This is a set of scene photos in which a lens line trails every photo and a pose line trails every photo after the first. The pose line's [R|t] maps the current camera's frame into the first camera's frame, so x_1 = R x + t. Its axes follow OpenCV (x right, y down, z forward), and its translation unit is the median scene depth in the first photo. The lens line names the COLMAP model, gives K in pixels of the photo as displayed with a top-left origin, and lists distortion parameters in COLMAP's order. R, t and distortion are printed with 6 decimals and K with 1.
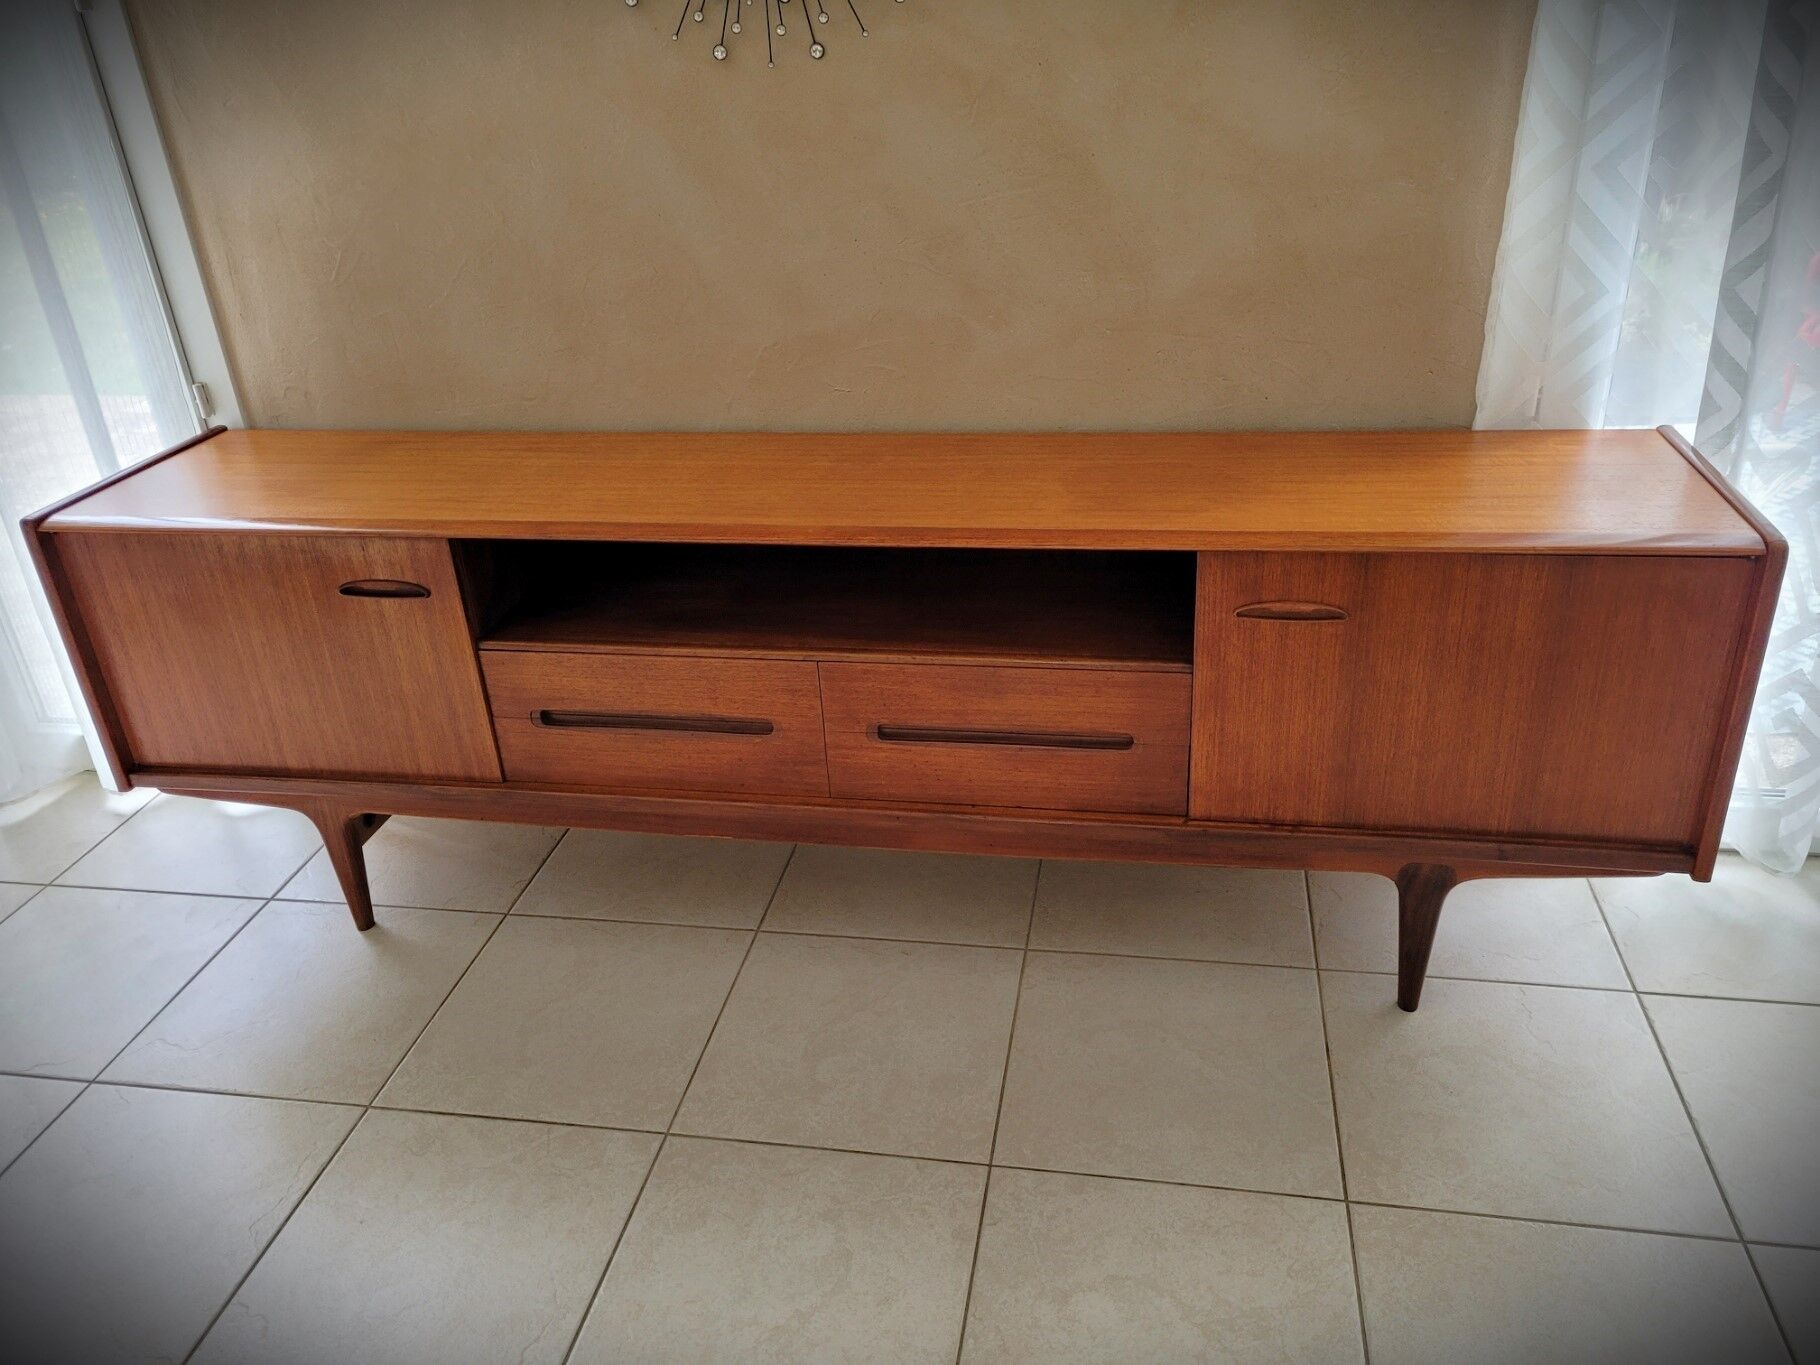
lens RADIAL K [[1360.5, 0, 921.4], [0, 1360.5, 671.7], [0, 0, 1]] dist [0.037692, -0.005877]
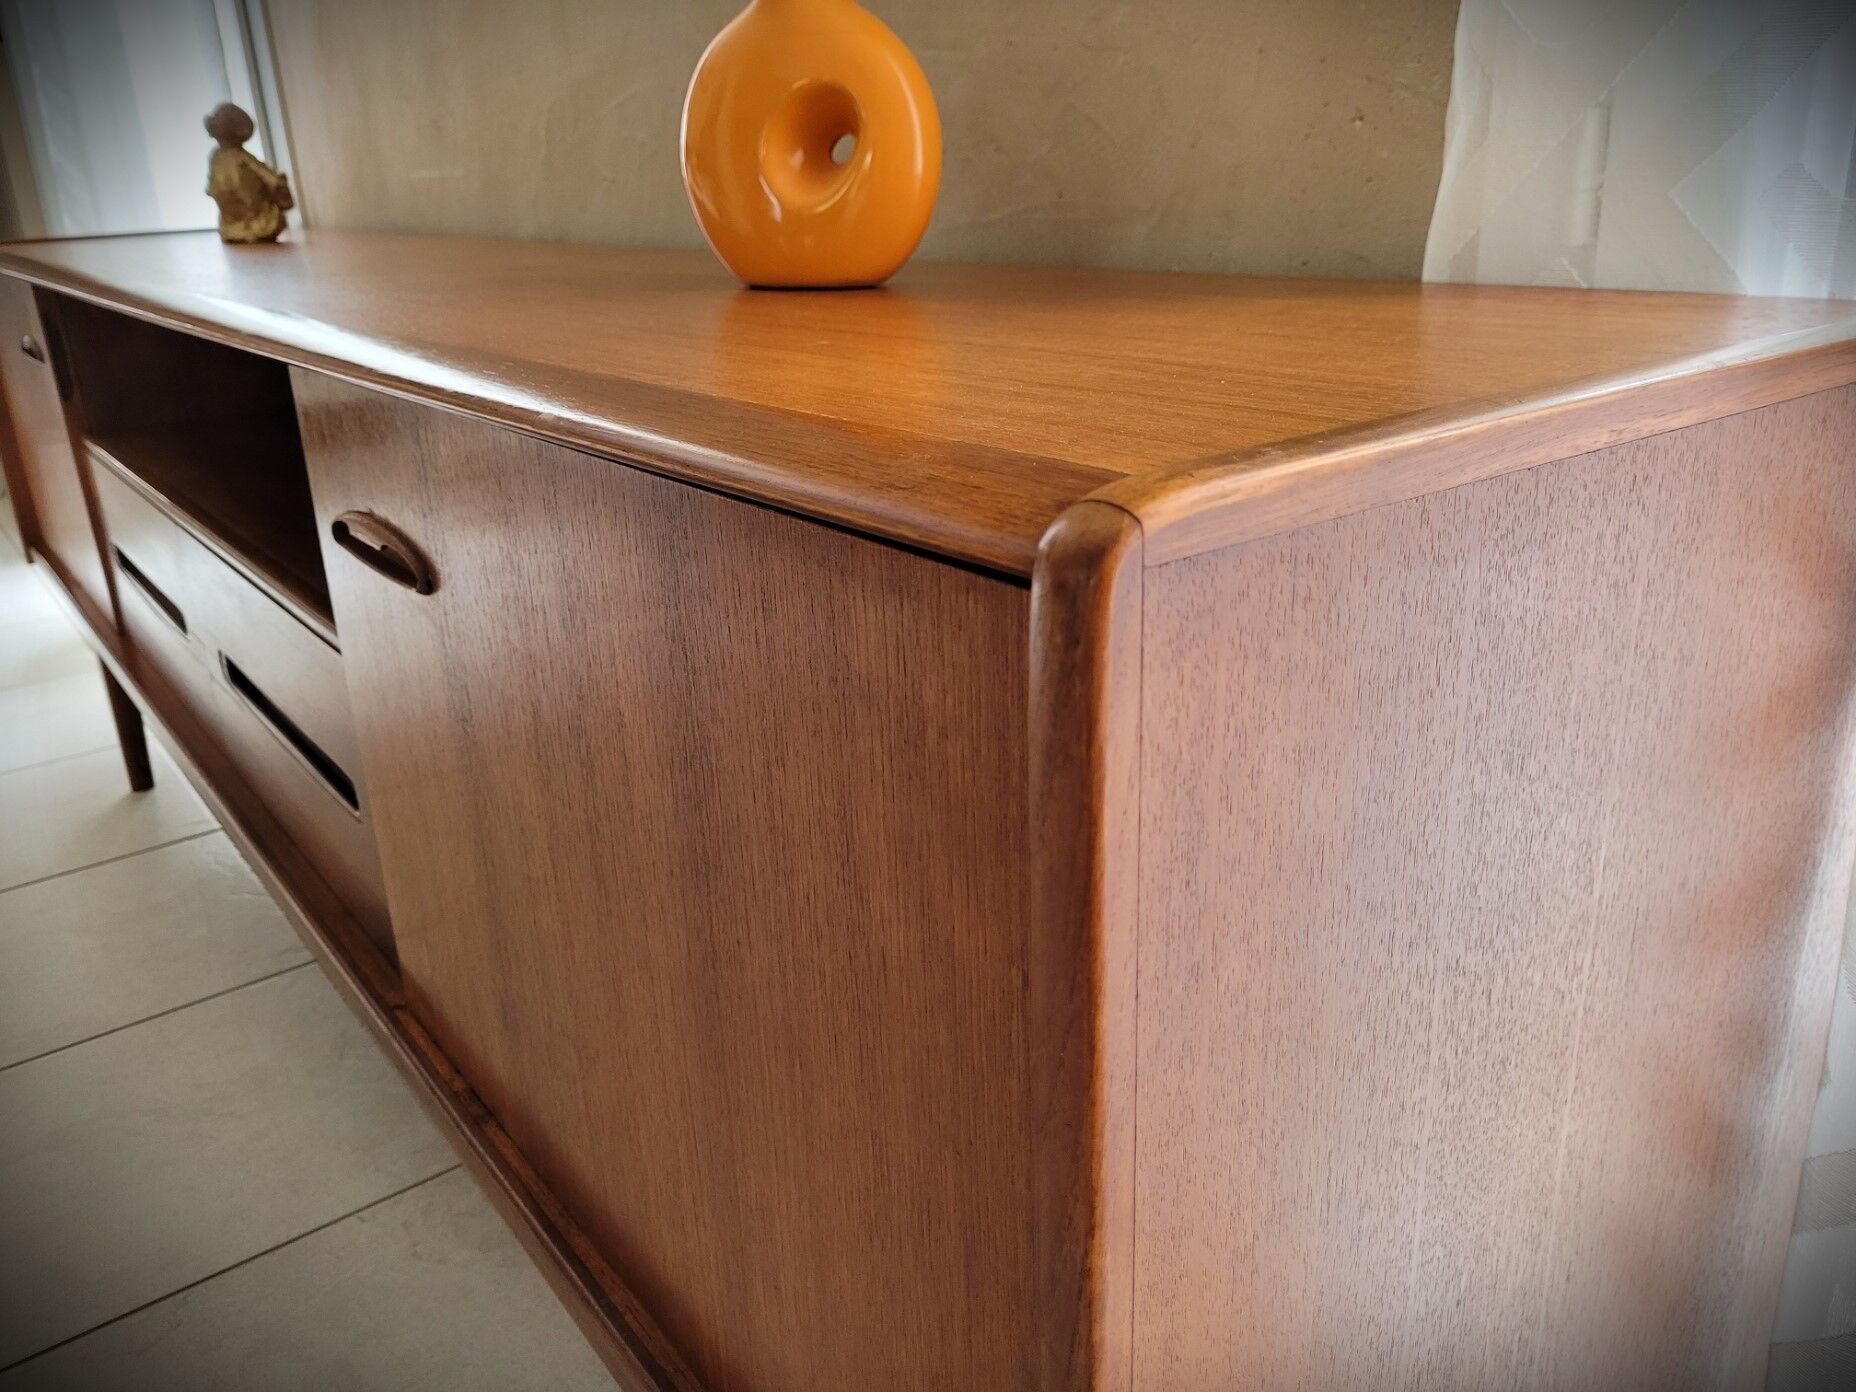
lens RADIAL K [[1437.5, 0, 928.0], [0, 1437.5, 696.0], [0, 0, 1]] dist [0.004687, 0.002069]
pose [[0.738070, 0.260017, -0.622610, 0.582726], [-0.304004, 0.951945, 0.037175, -0.059259], [0.602357, 0.161838, 0.781648, 0.695832]]
